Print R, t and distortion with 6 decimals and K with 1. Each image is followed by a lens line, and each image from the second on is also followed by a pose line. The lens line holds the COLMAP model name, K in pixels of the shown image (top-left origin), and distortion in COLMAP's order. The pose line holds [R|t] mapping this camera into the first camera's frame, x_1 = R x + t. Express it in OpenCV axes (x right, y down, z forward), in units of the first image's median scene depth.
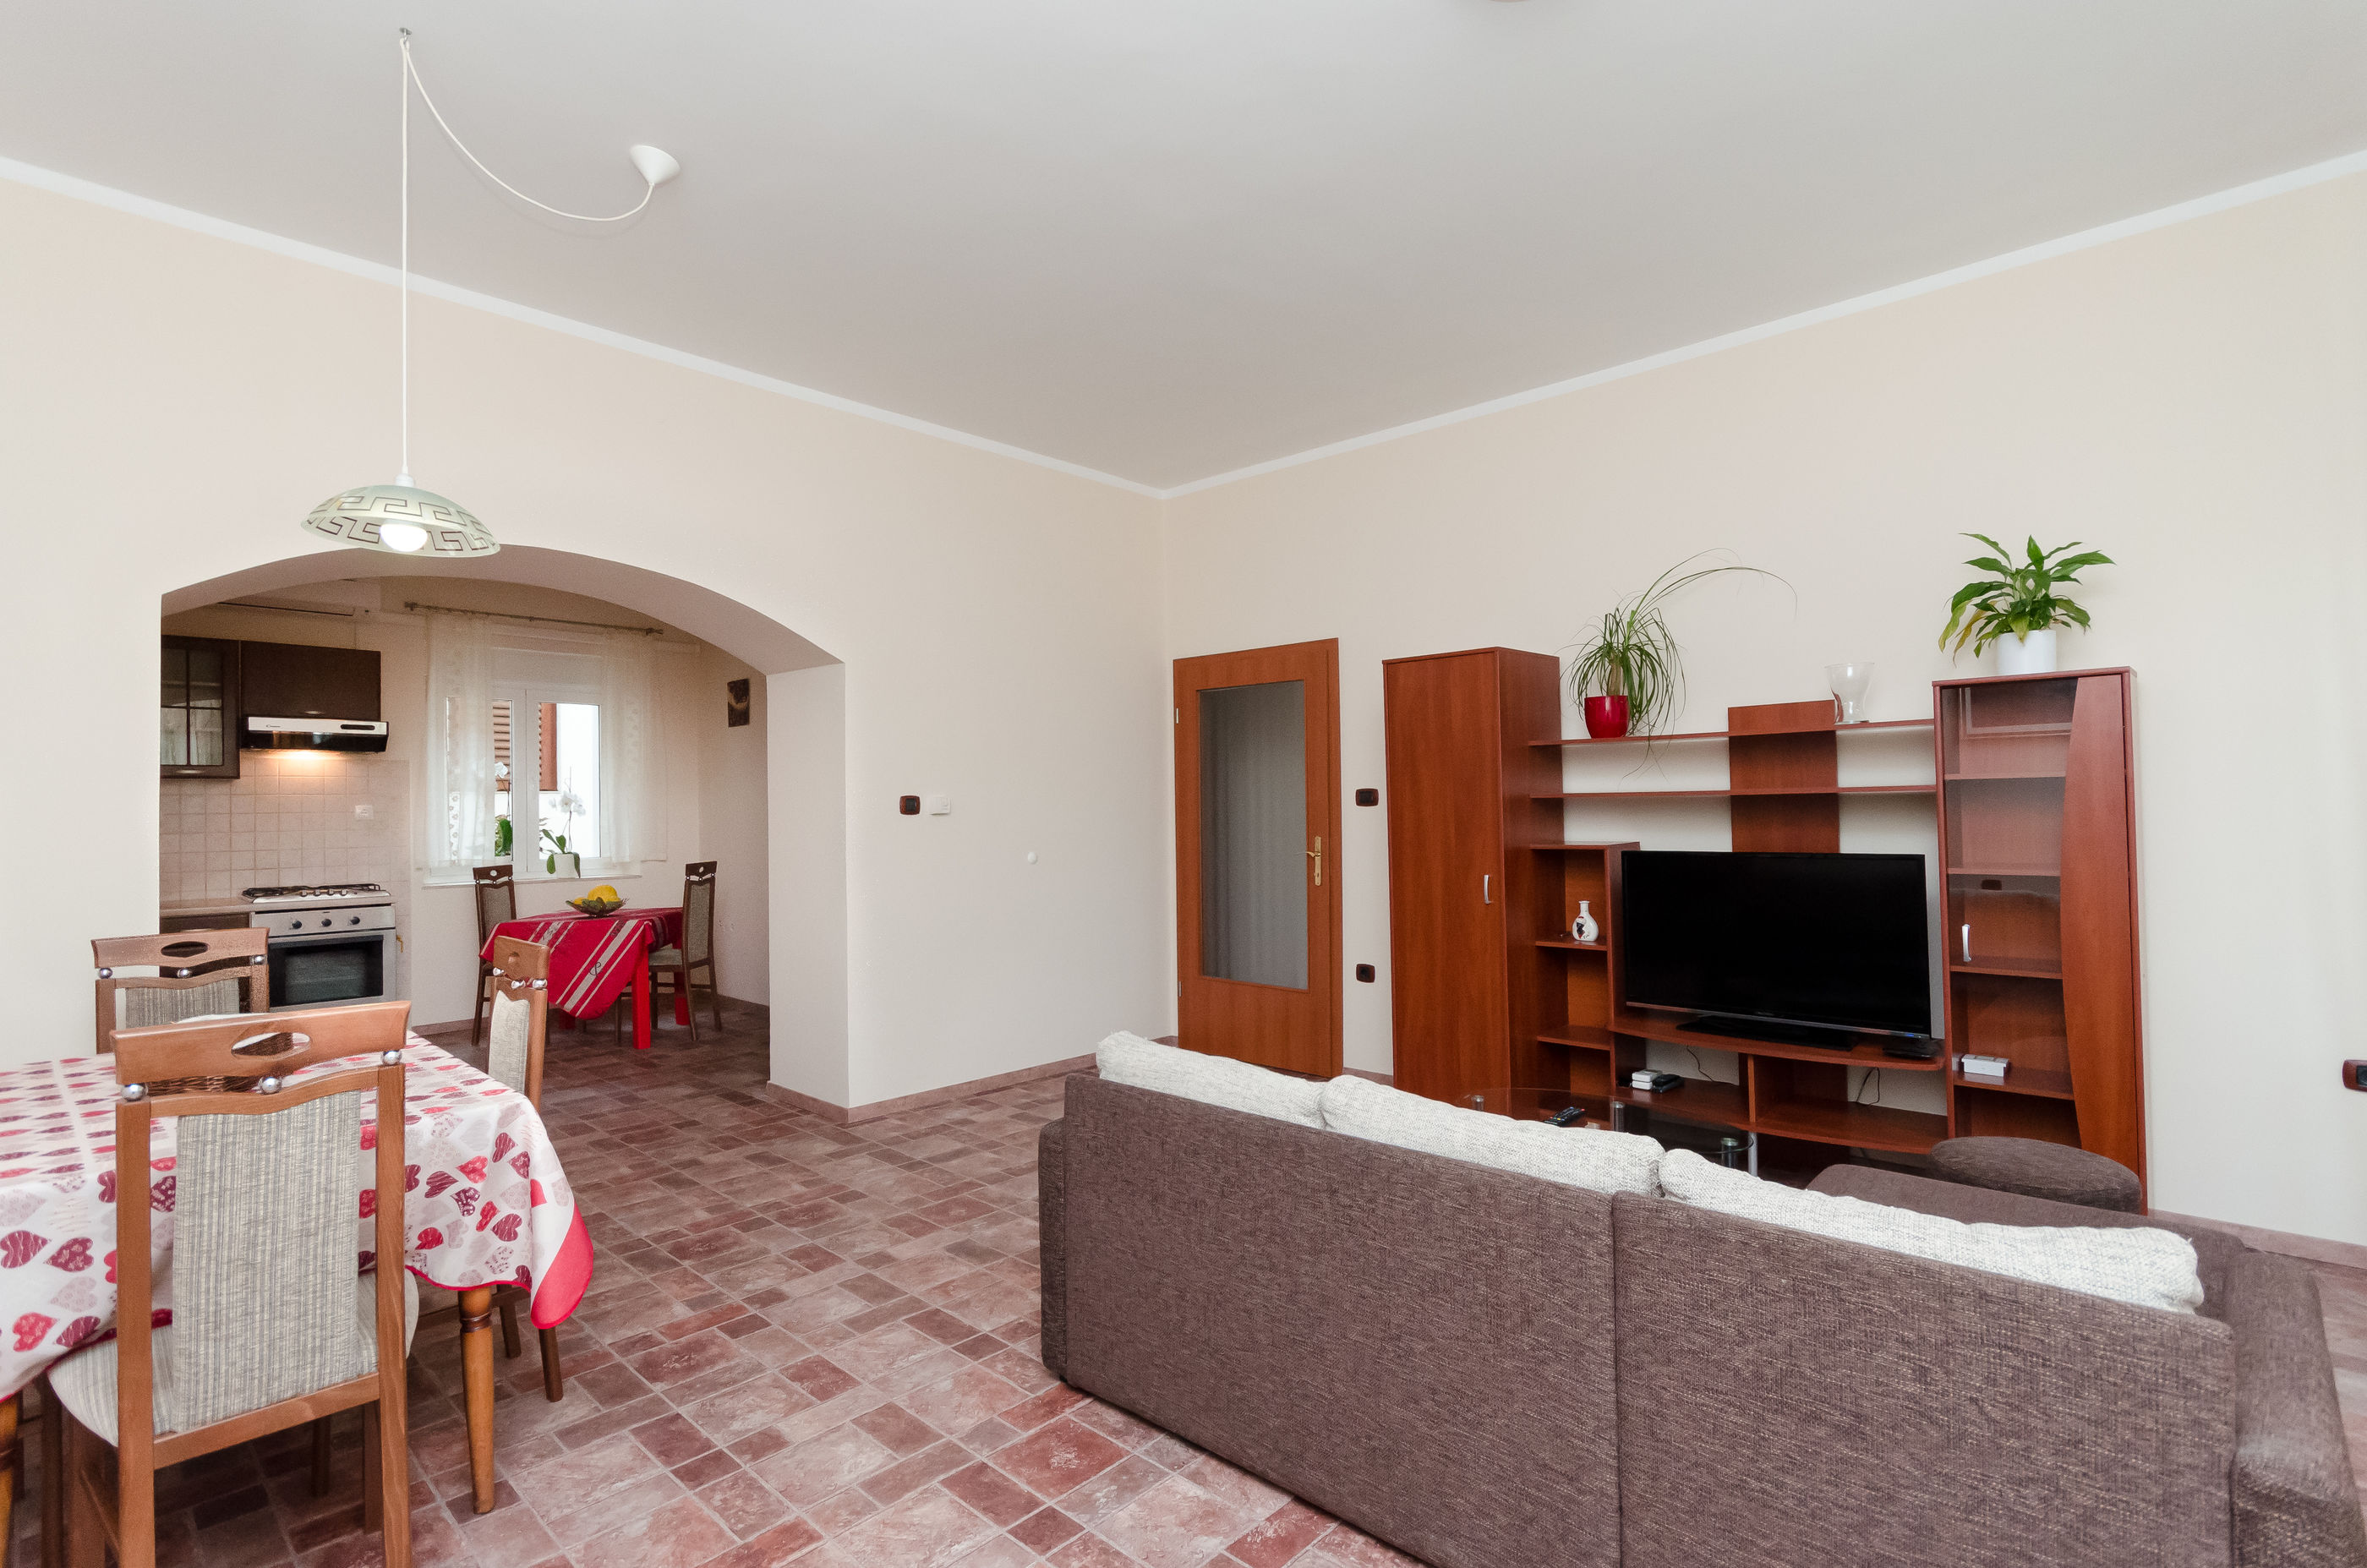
lens RADIAL K [[1082.1, 0, 1198.4], [0, 1082.1, 795.9], [0, 0, 1]] dist [-0.018389, 0.002349]
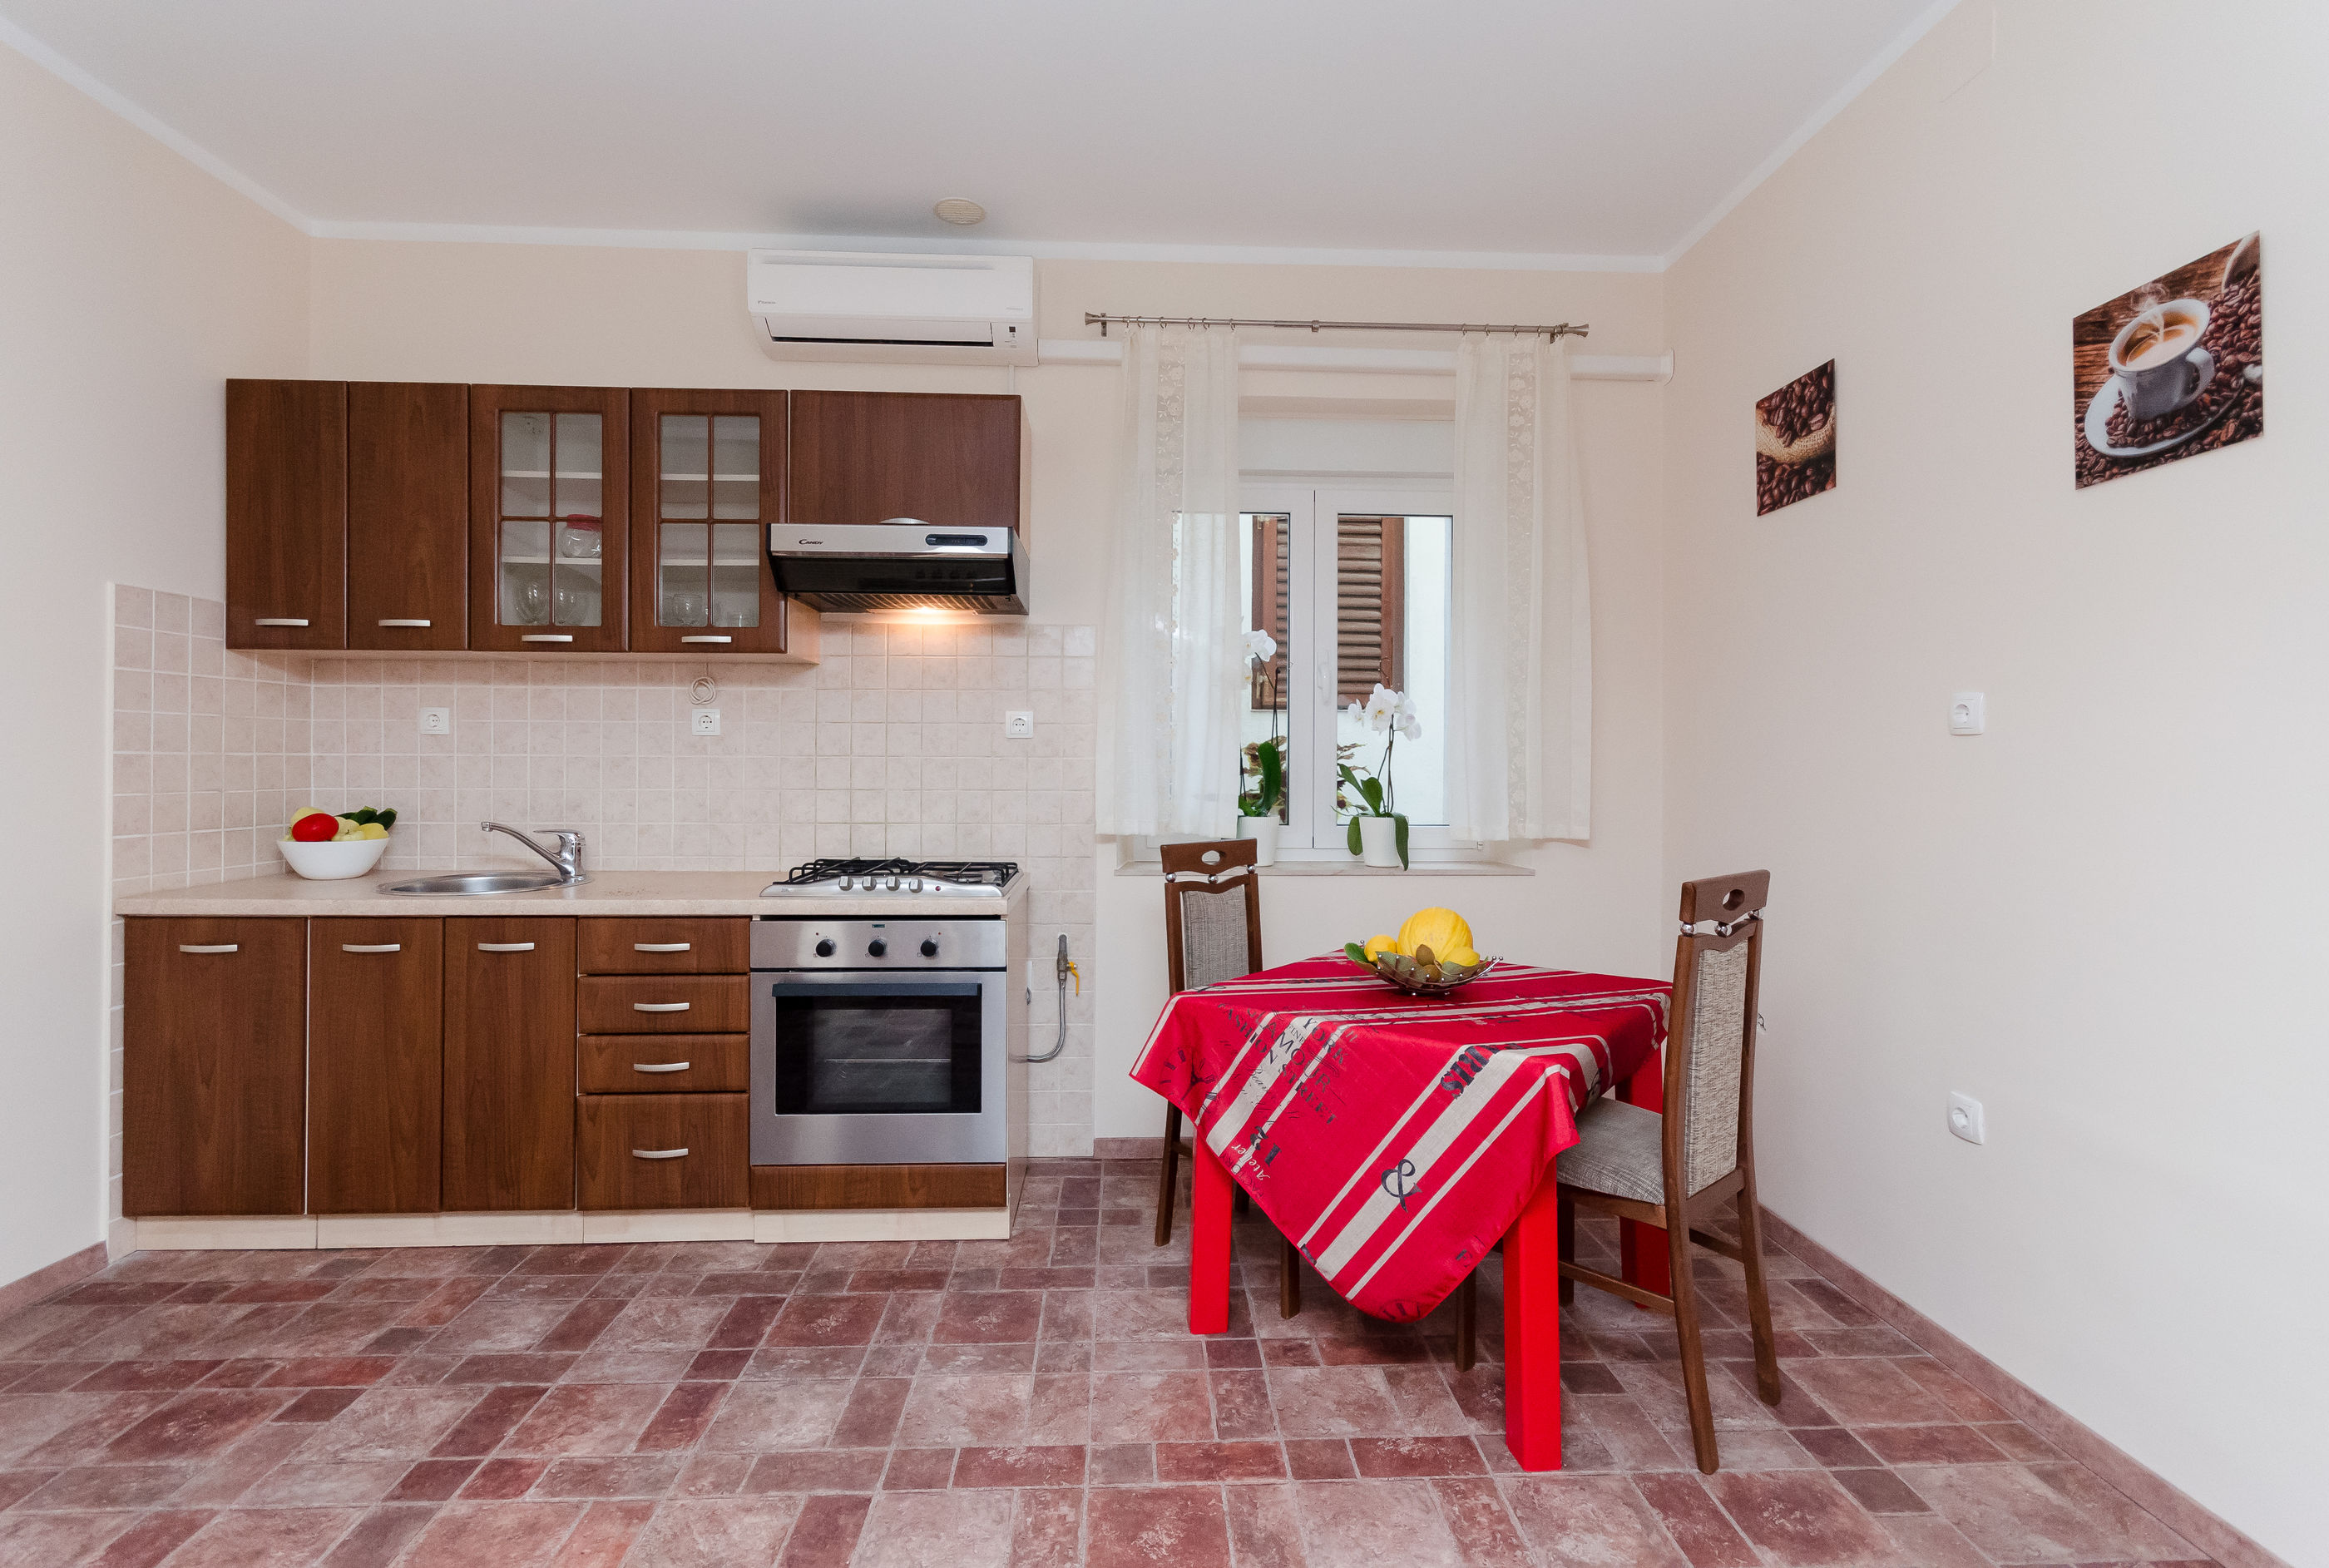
lens RADIAL K [[1012.4, 0, 1158.3], [0, 1012.4, 765.1], [0, 0, 1]] dist [0.009979, -0.001029]
pose [[0.691000, 0.009996, -0.722786, -0.416336], [-0.000141, 0.999906, 0.013694, 0.033026], [0.722855, -0.009360, 0.690936, 0.786325]]
